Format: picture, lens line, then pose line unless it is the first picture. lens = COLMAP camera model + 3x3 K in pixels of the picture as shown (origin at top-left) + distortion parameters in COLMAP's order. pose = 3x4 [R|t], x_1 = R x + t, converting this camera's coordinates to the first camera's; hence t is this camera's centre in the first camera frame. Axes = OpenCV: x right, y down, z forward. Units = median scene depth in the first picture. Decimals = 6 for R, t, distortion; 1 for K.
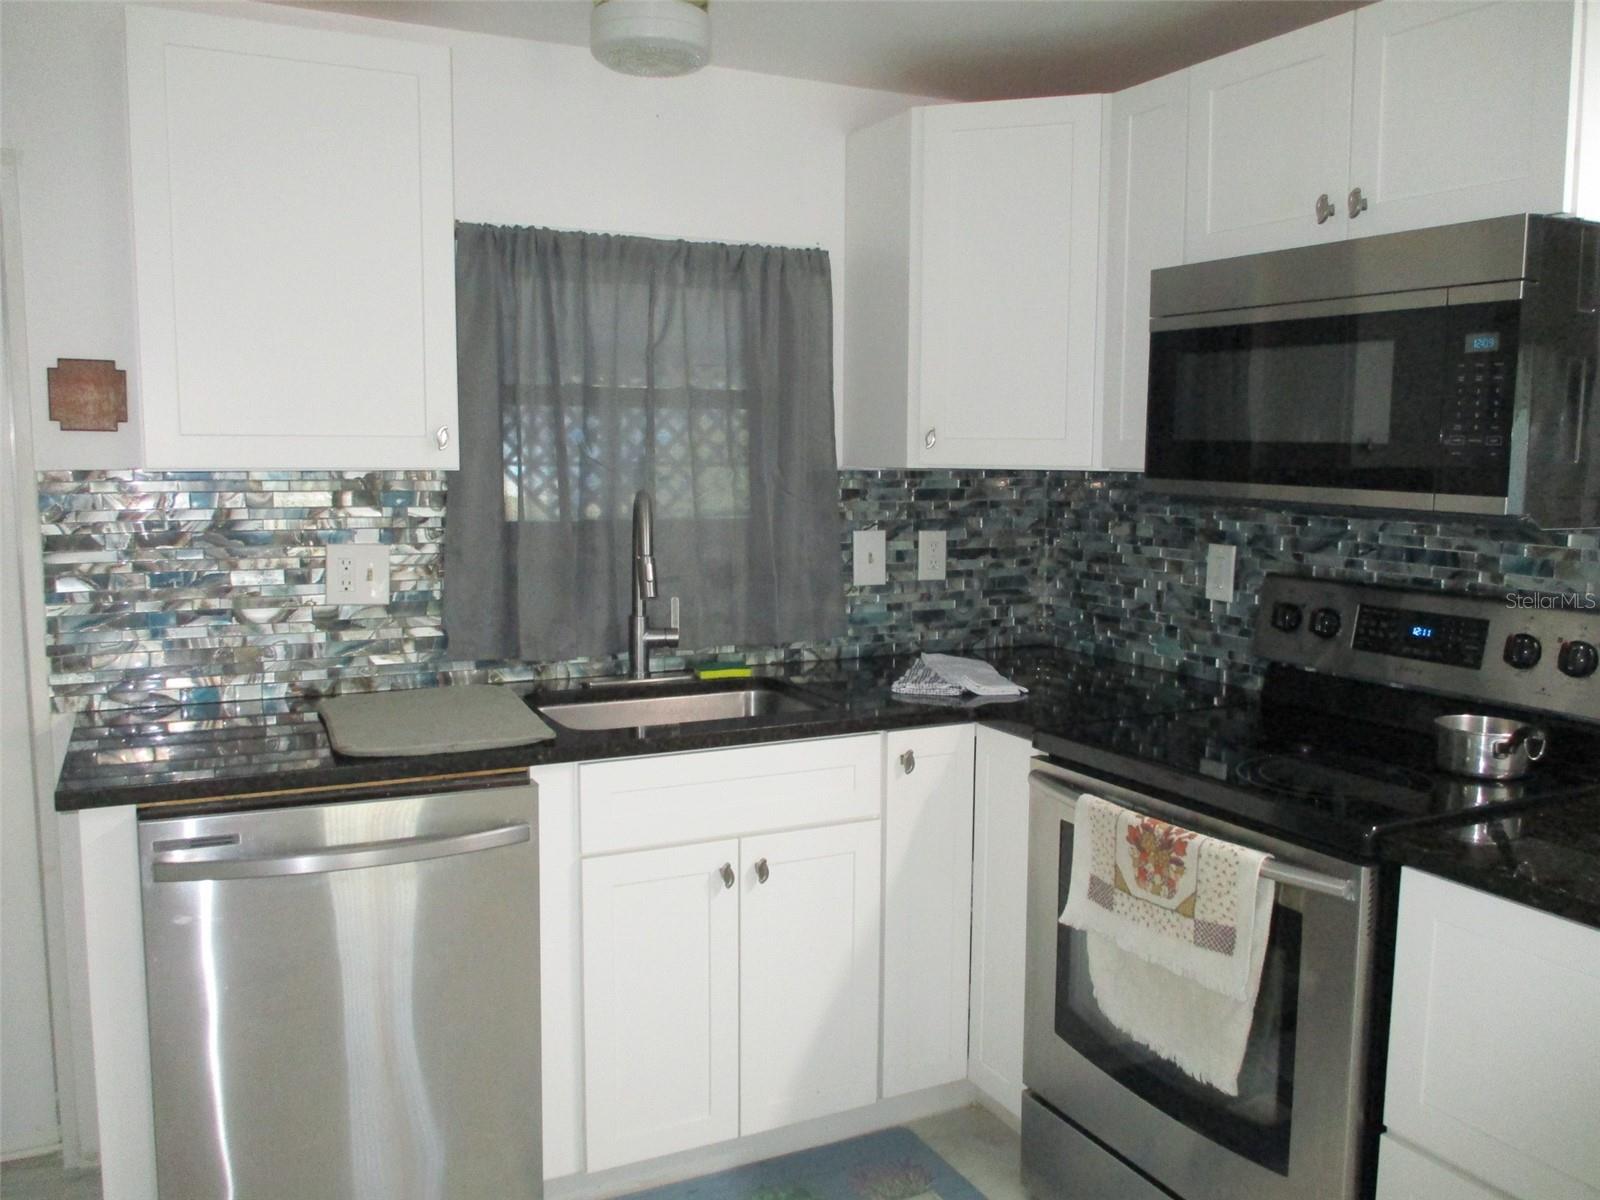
lens RADIAL K [[1328.8, 0, 800.0], [0, 1328.8, 600.0], [0, 0, 1]] dist [-0.011926, -0.001124]
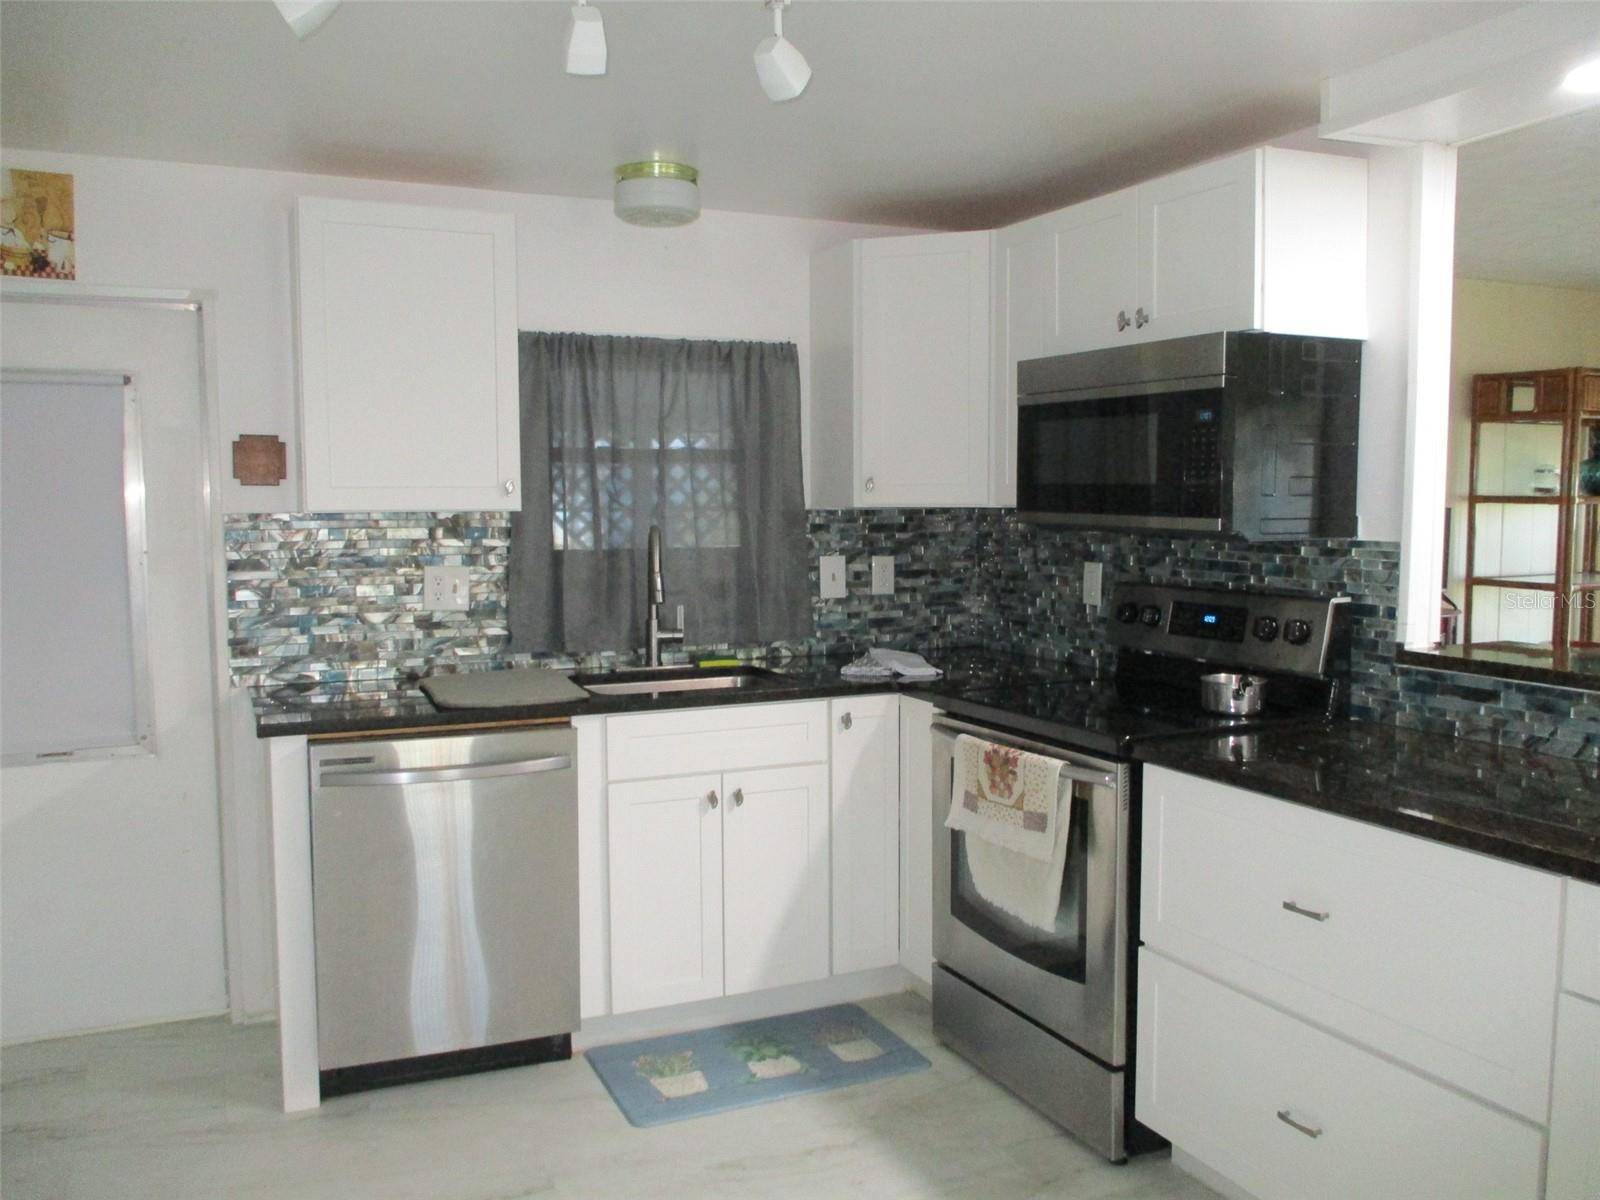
lens RADIAL K [[1328.8, 0, 800.0], [0, 1328.8, 600.0], [0, 0, 1]] dist [-0.011926, -0.001124]
pose [[0.999404, -0.007937, -0.033603, 0.075014], [0.006707, 0.999309, -0.036546, 0.044574], [0.033869, 0.036299, 0.998767, -0.346667]]
